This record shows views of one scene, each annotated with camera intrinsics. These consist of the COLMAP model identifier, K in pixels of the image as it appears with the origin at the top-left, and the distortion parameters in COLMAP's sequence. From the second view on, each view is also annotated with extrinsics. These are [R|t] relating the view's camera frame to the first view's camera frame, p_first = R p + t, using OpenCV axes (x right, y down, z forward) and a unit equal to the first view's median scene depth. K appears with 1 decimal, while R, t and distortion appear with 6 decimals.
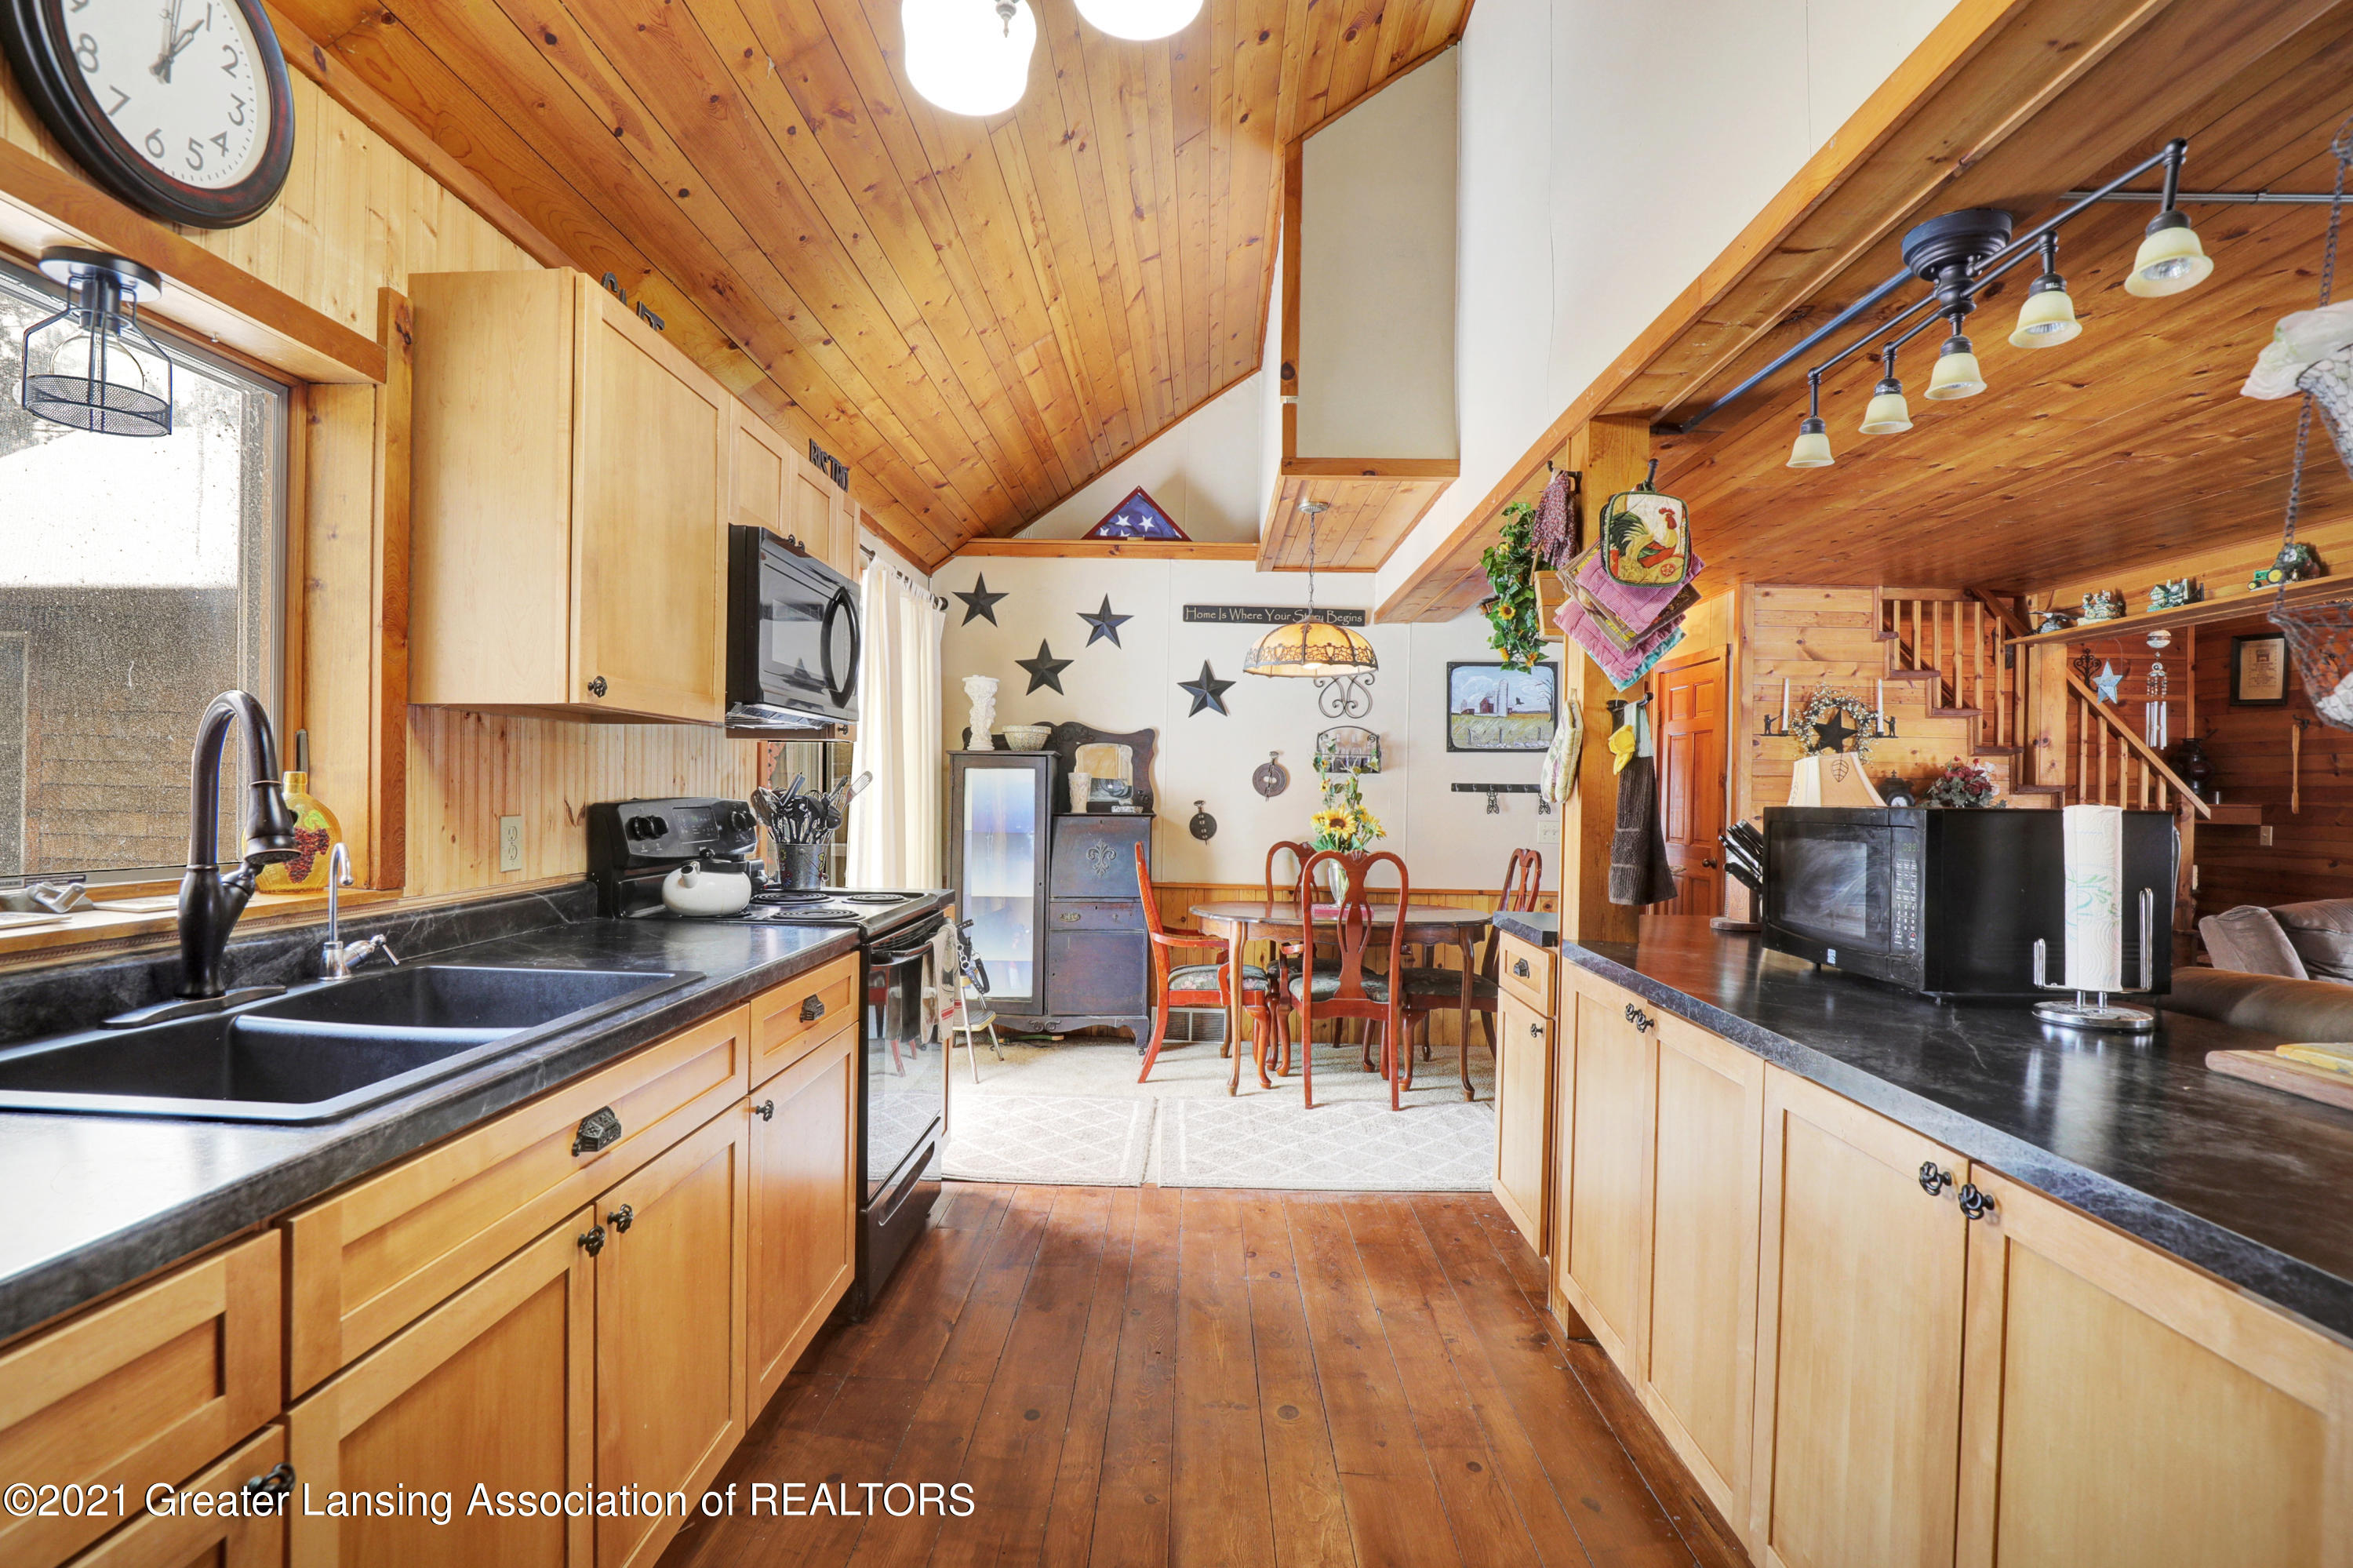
lens RADIAL K [[1122.2, 0, 1173.6], [0, 1122.2, 789.8], [0, 0, 1]] dist [-0.024954, 0.001539]
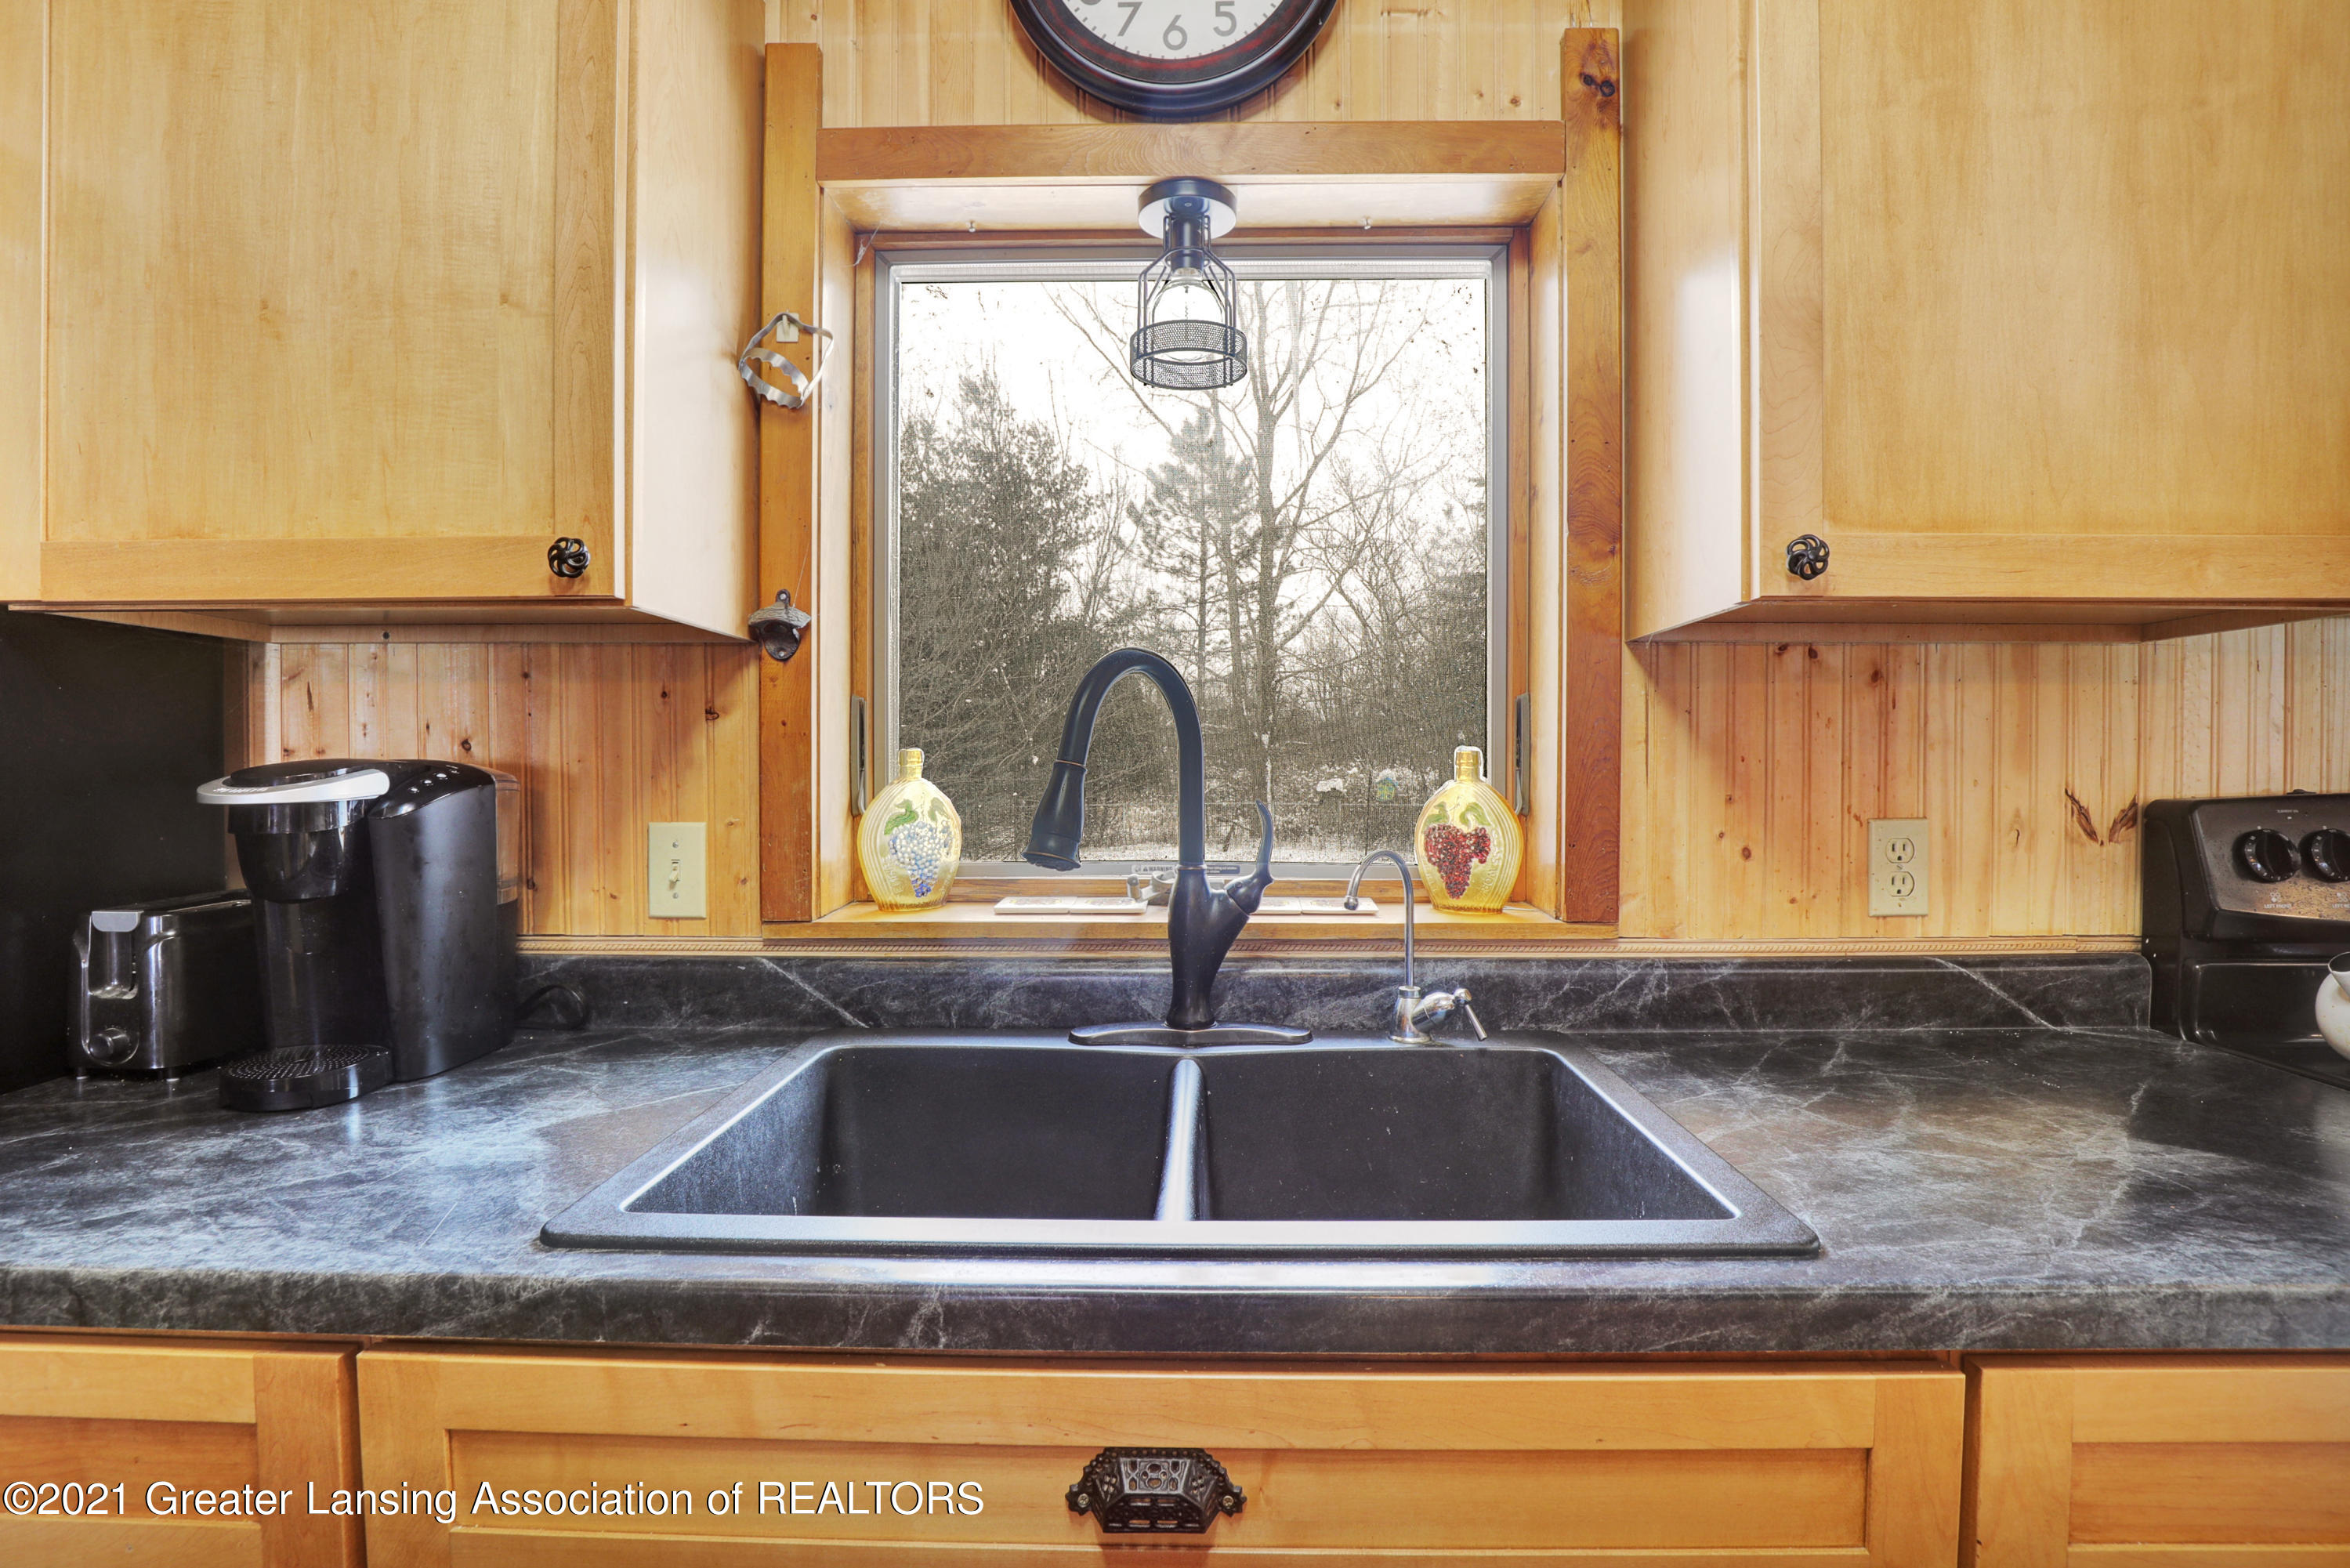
lens RADIAL K [[1120.7, 0, 1179.7], [0, 1120.7, 781.1], [0, 0, 1]] dist [-0.024954, 0.001539]
pose [[-0.004986, 0.000287, -0.999988, -0.033918], [0.000961, 0.999999, 0.000282, 0.003993], [0.999987, -0.000959, -0.004987, 0.739266]]
